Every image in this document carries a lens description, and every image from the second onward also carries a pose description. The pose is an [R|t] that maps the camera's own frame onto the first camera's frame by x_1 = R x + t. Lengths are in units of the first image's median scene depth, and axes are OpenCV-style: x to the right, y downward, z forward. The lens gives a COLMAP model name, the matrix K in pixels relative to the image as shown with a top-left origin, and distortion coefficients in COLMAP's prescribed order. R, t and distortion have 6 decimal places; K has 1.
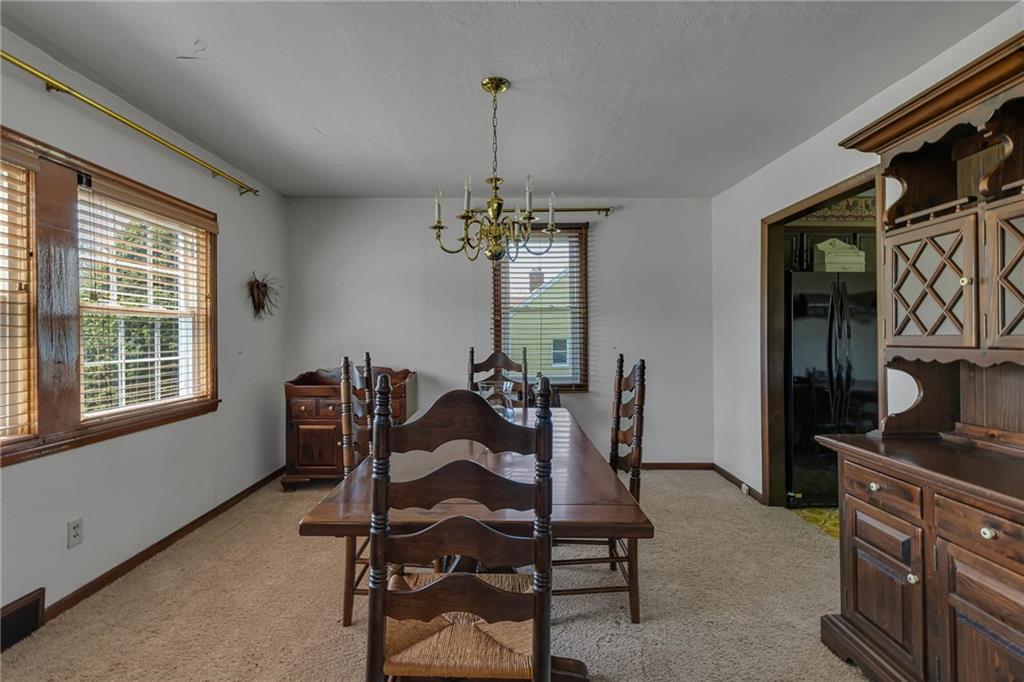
lens RADIAL K [[464.3, 0, 508.8], [0, 464.3, 334.4], [0, 0, 1]] dist [0.004212, 0.000822]
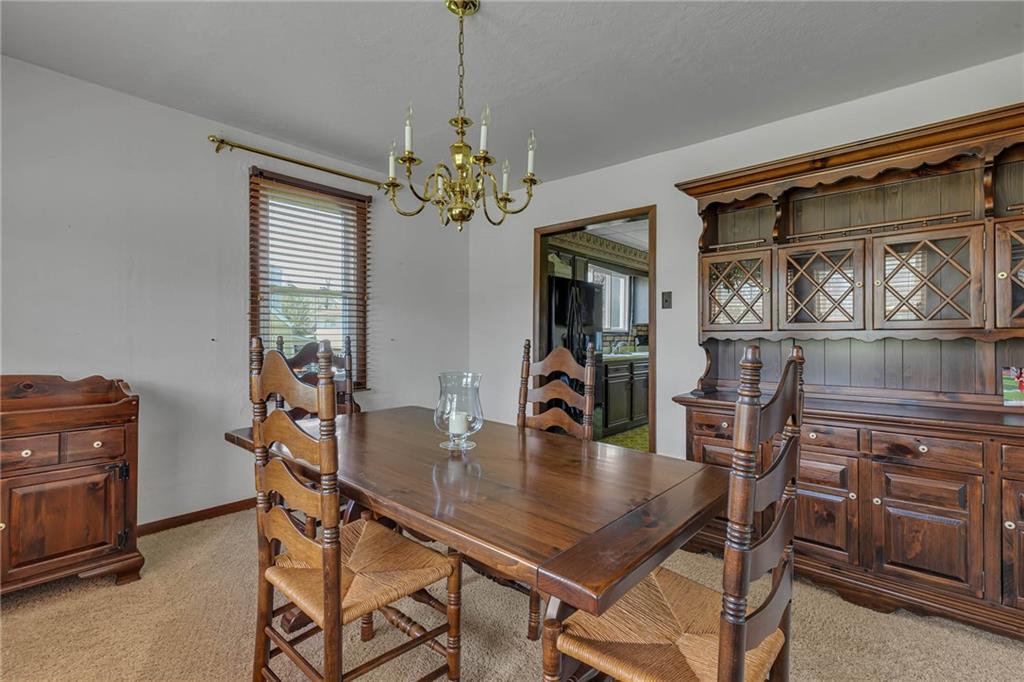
lens RADIAL K [[464.3, 0, 508.8], [0, 464.3, 334.4], [0, 0, 1]] dist [0.004212, 0.000822]
pose [[0.659460, 0.007806, 0.751699, -0.533477], [-0.008351, 0.999960, -0.003059, 0.034953], [-0.751693, -0.004260, 0.659499, 0.376218]]
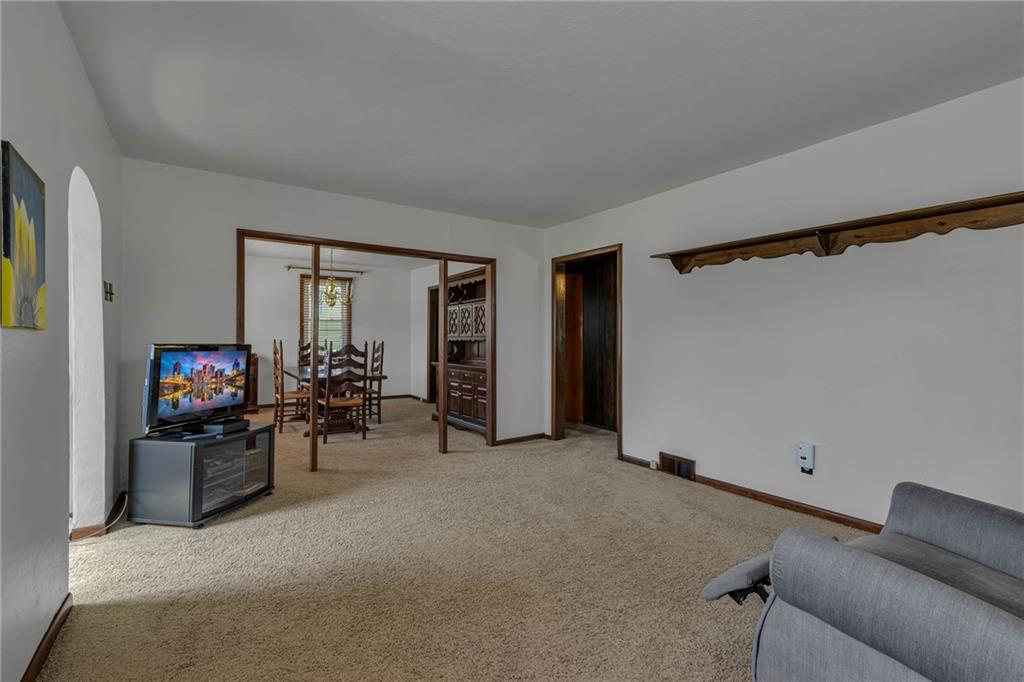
lens RADIAL K [[464.3, 0, 508.8], [0, 464.3, 334.4], [0, 0, 1]] dist [0.004212, 0.000822]
pose [[0.833925, 0.012537, 0.551735, -0.626591], [-0.008802, 0.999917, -0.009417, 0.026937], [-0.551807, 0.002997, 0.833966, -1.777625]]
